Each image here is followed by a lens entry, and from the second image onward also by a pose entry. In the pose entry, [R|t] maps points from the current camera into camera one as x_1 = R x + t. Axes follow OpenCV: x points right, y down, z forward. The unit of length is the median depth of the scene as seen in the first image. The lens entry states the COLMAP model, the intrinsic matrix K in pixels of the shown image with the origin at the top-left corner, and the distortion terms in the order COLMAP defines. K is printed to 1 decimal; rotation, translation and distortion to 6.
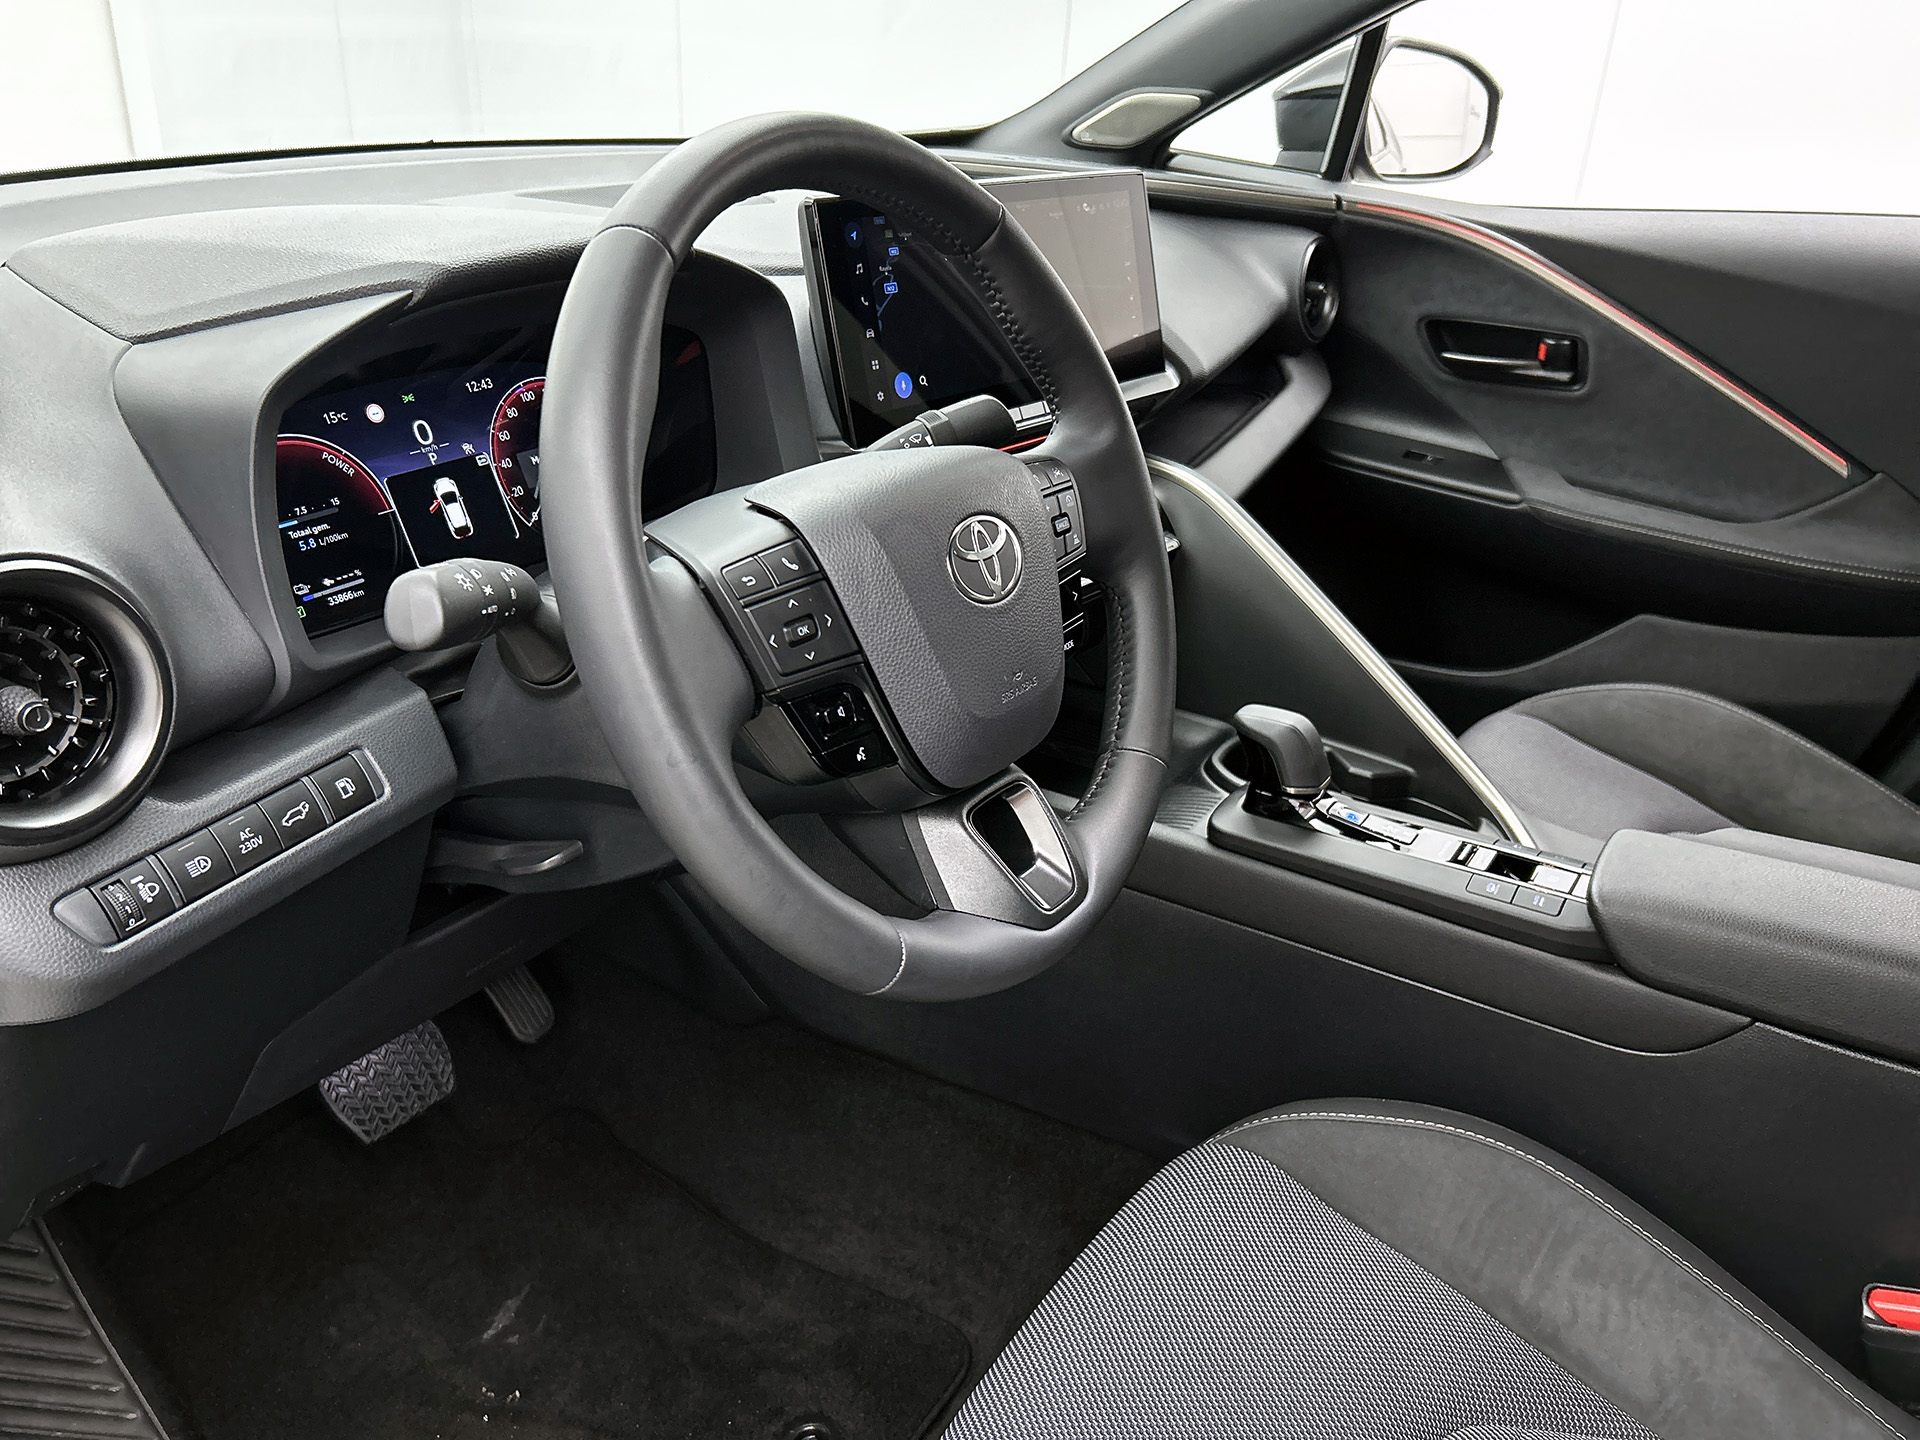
lens RADIAL K [[1459.4, 0, 940.2], [0, 1459.4, 721.3], [0, 0, 1]] dist [0.021722, -0.001799]
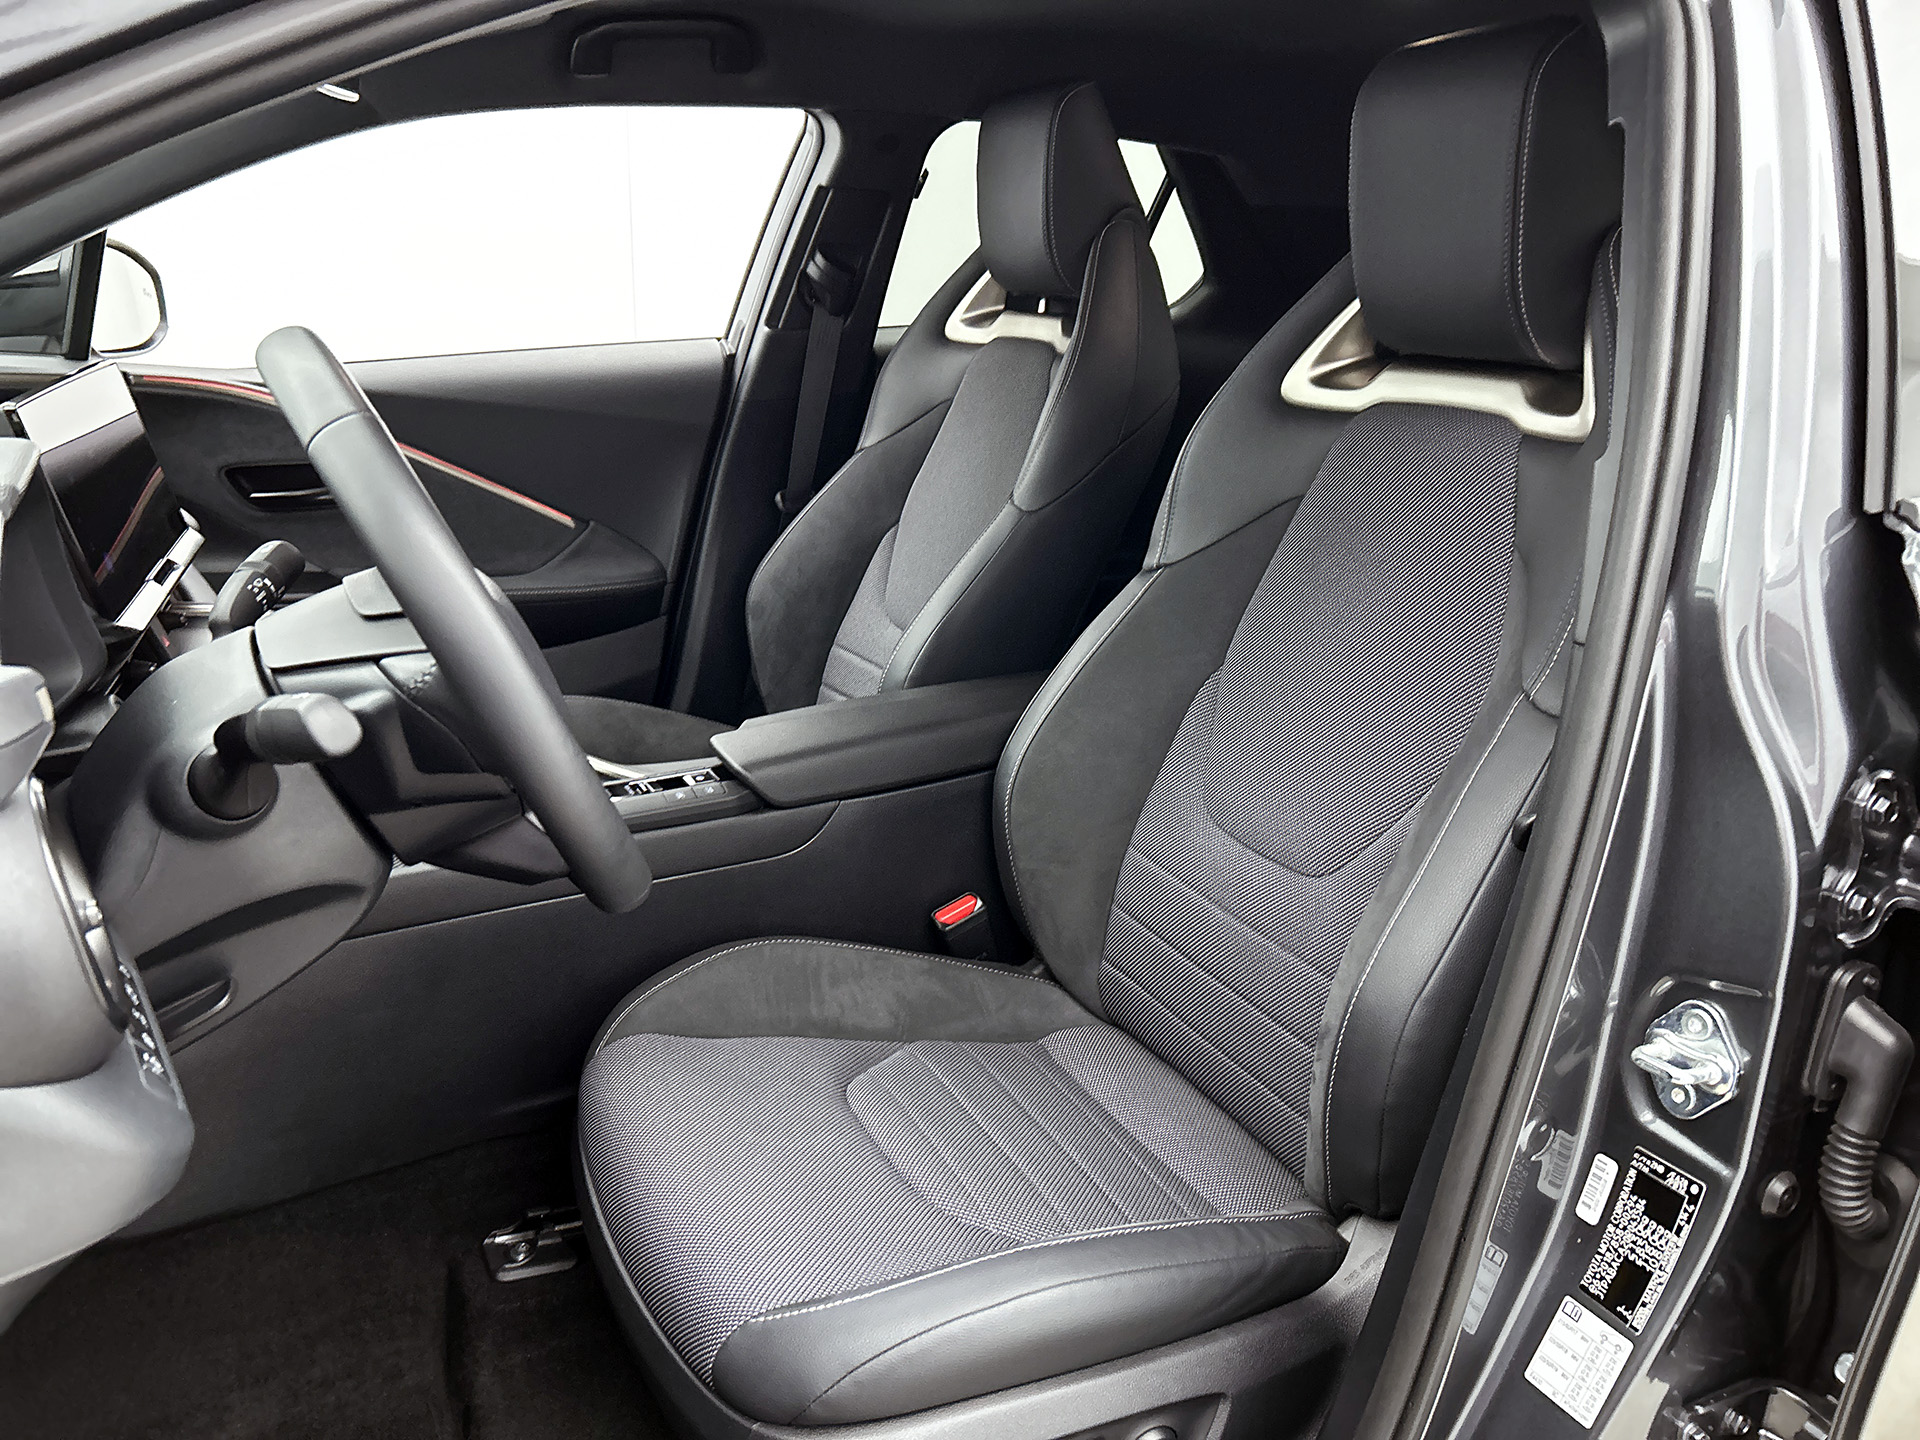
lens RADIAL K [[1459.4, 0, 940.2], [0, 1459.4, 721.3], [0, 0, 1]] dist [0.021722, -0.001799]
pose [[0.507925, -0.288666, 0.811594, -0.413144], [0.363569, 0.925986, 0.101818, -0.007199], [-0.780916, 0.243354, 0.575281, -0.049453]]
